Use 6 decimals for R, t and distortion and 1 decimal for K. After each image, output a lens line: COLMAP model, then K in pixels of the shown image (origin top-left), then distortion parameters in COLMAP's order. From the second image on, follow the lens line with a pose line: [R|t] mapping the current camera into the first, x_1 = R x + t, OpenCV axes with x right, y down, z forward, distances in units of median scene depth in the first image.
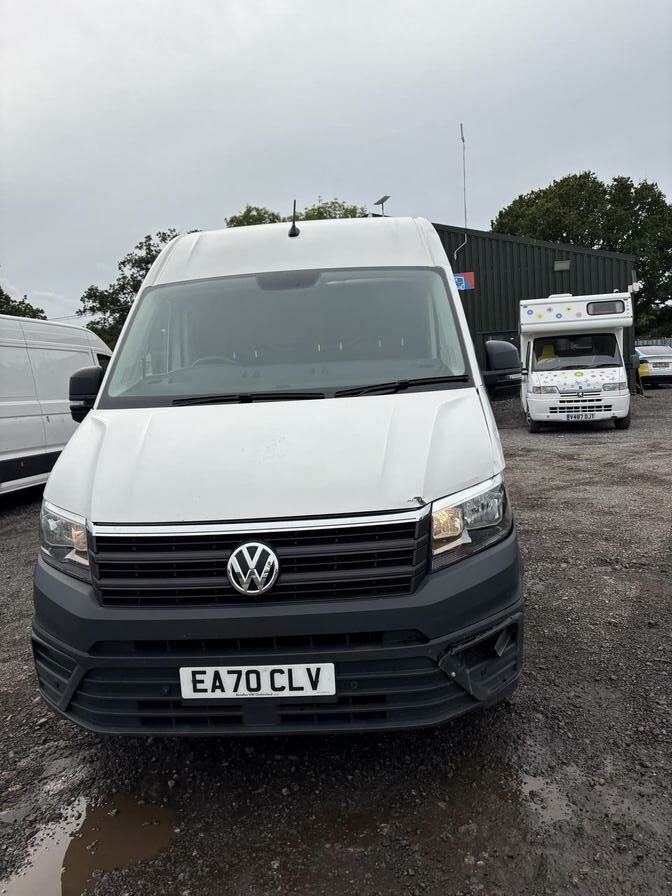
lens RADIAL K [[698.8, 0, 331.5], [0, 698.8, 446.5], [0, 0, 1]] dist [0.004541, 0.007986]
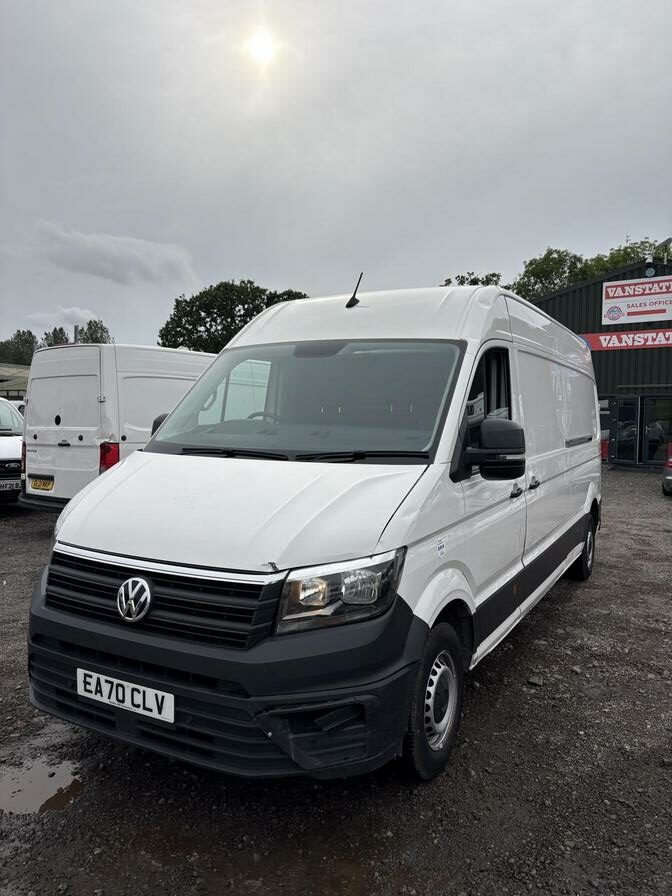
lens RADIAL K [[698.8, 0, 331.5], [0, 698.8, 446.5], [0, 0, 1]] dist [0.004541, 0.007986]
pose [[0.893905, 0.094355, -0.438214, 0.682425], [-0.116485, 0.992907, -0.023826, -0.094303], [0.432857, 0.072344, 0.898555, 0.053766]]
